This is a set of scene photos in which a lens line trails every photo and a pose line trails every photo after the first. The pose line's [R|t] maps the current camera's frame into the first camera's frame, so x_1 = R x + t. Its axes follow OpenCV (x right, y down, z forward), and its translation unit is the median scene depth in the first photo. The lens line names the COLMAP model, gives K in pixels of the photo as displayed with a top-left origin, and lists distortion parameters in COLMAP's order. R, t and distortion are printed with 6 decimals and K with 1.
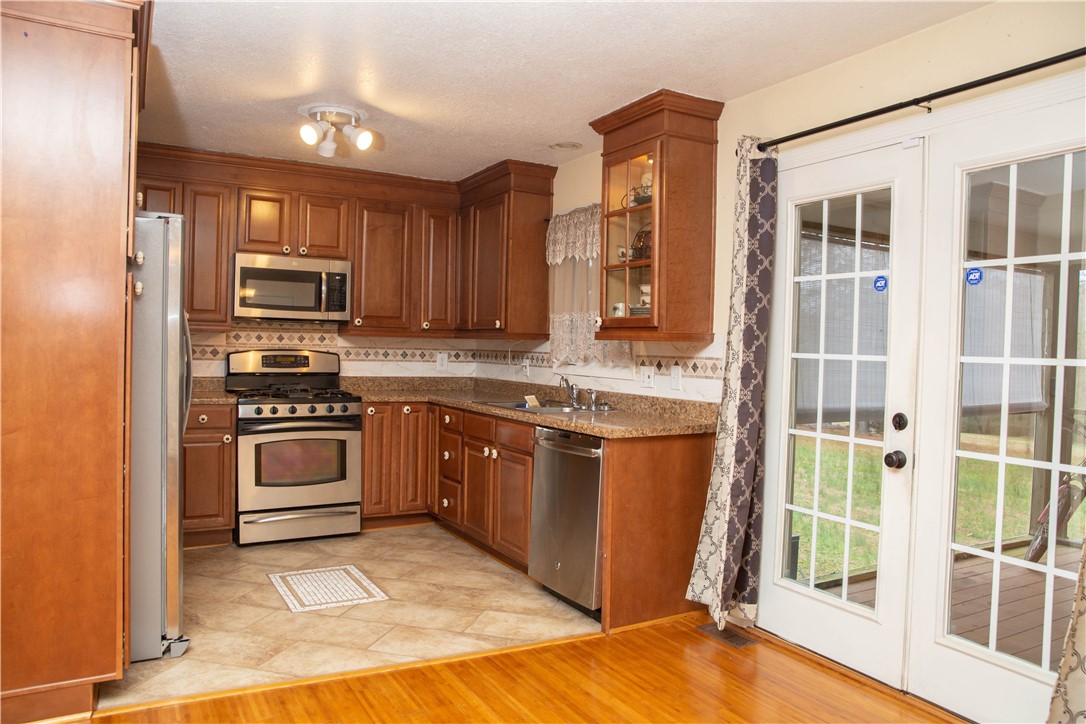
lens RADIAL K [[764.9, 0, 553.4], [0, 764.9, 362.6], [0, 0, 1]] dist [-0.107992, 0.090002]
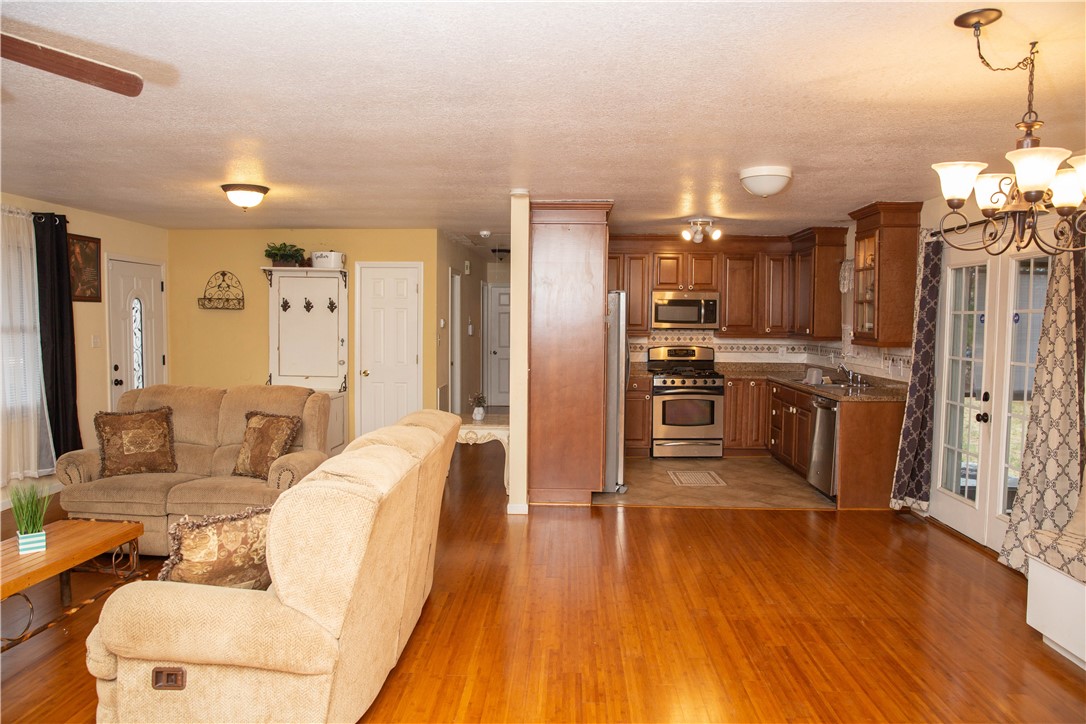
lens RADIAL K [[731.3, 0, 543.3], [0, 731.3, 364.9], [0, 0, 1]] dist [-0.112613, 0.085099]
pose [[0.846231, 0.014931, -0.532606, 0.310835], [0.003340, 0.999439, 0.033324, -0.038089], [0.532805, -0.029978, 0.845707, -0.665262]]
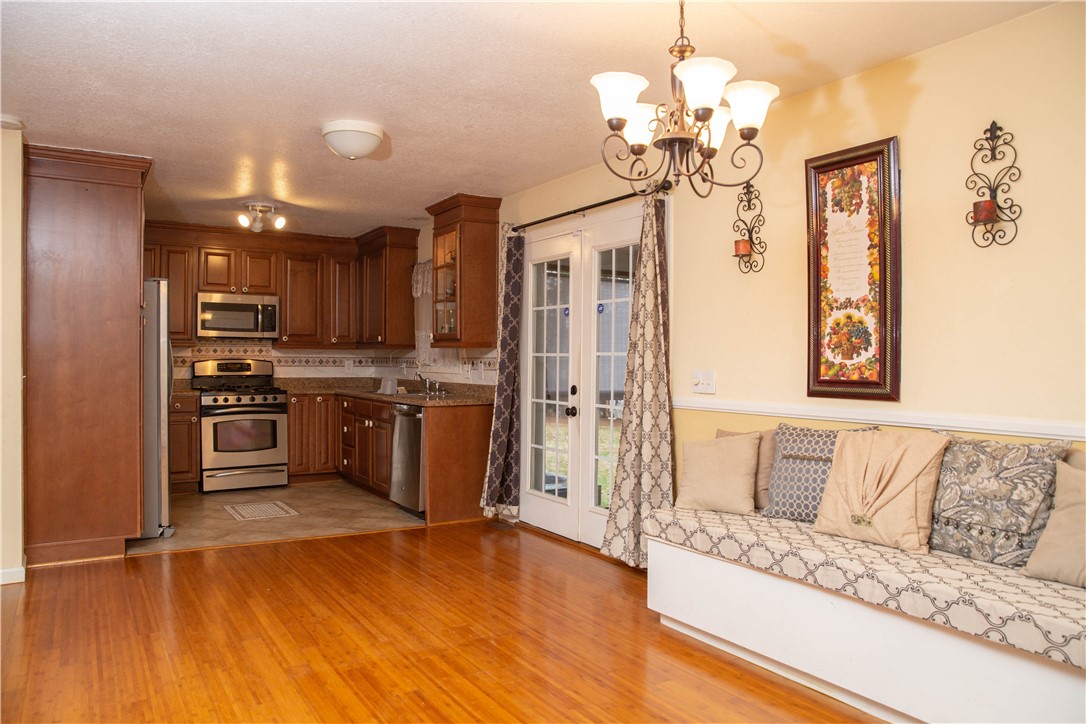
lens RADIAL K [[747.2, 0, 537.3], [0, 747.2, 370.7], [0, 0, 1]] dist [-0.113617, 0.088481]
pose [[0.999131, -0.017641, 0.037755, 0.206237], [0.017777, 0.999837, -0.003262, 0.024746], [-0.037691, 0.003930, 0.999282, -0.508854]]
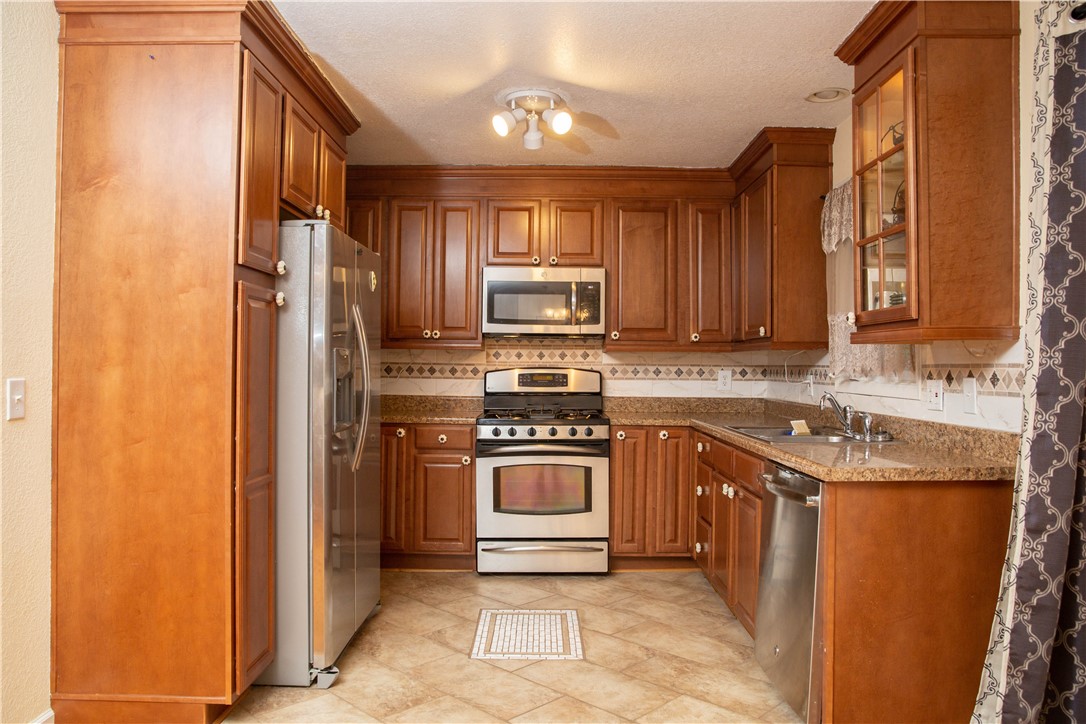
lens RADIAL K [[774.9, 0, 539.2], [0, 774.9, 363.3], [0, 0, 1]] dist [-0.109812, 0.088472]
pose [[0.863357, -0.018289, -0.504261, 0.158956], [0.001927, 0.999455, -0.032950, 0.011756], [0.504589, 0.027476, 0.862922, 0.214857]]
